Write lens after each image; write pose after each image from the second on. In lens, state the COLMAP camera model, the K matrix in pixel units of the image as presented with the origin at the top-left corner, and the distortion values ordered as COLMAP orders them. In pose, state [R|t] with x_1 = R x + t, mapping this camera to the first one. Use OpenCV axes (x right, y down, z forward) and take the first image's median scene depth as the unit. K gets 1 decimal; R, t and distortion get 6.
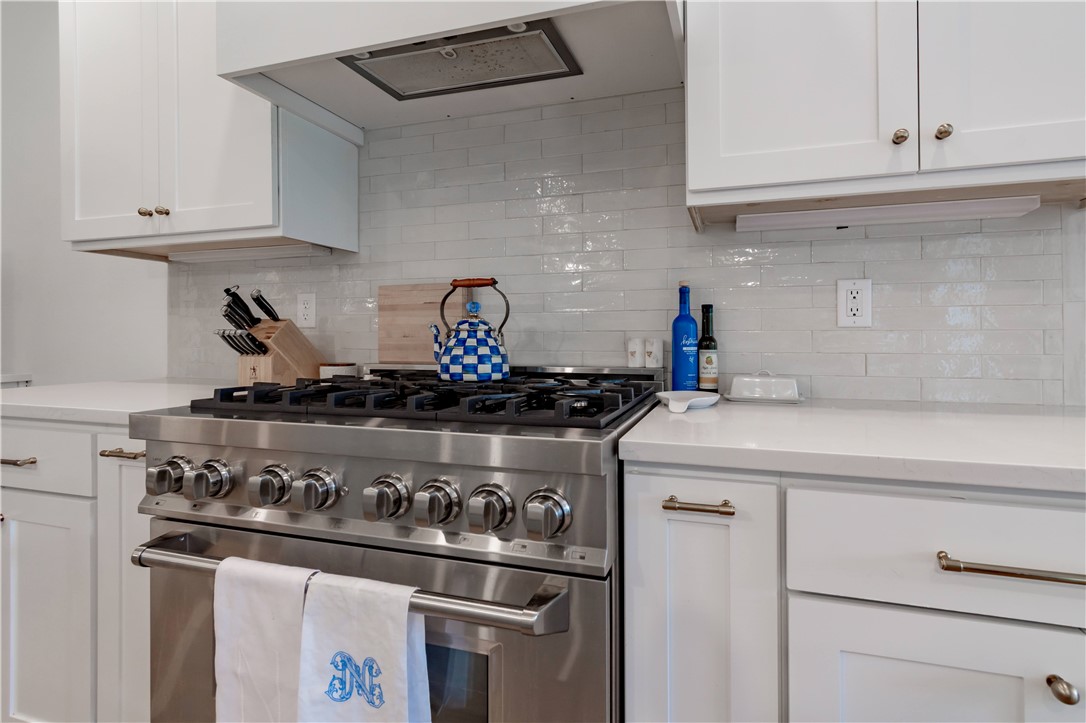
lens RADIAL K [[480.8, 0, 543.0], [0, 480.8, 337.7], [0, 0, 1]] dist [-0.002351, -0.000279]
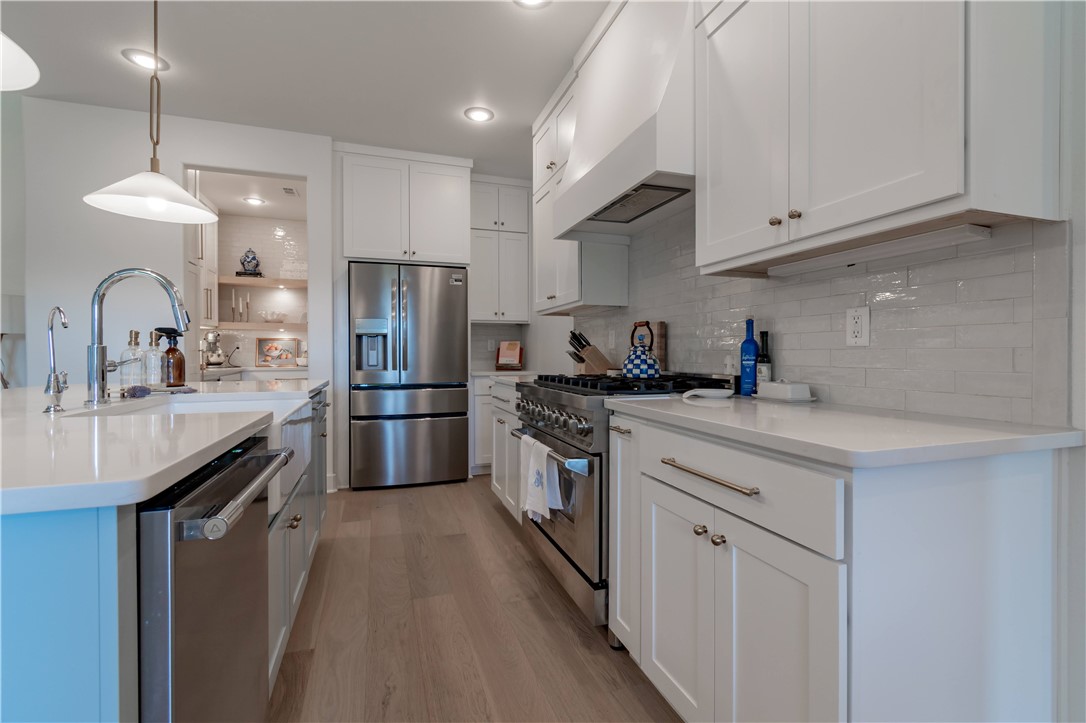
lens RADIAL K [[489.2, 0, 556.3], [0, 489.2, 358.9], [0, 0, 1]] dist [0.001108, 0.000123]
pose [[0.582674, 0.009228, -0.812653, 1.151667], [-0.000519, 0.999940, 0.010983, -0.003345], [0.812706, -0.005978, 0.582644, -0.326405]]
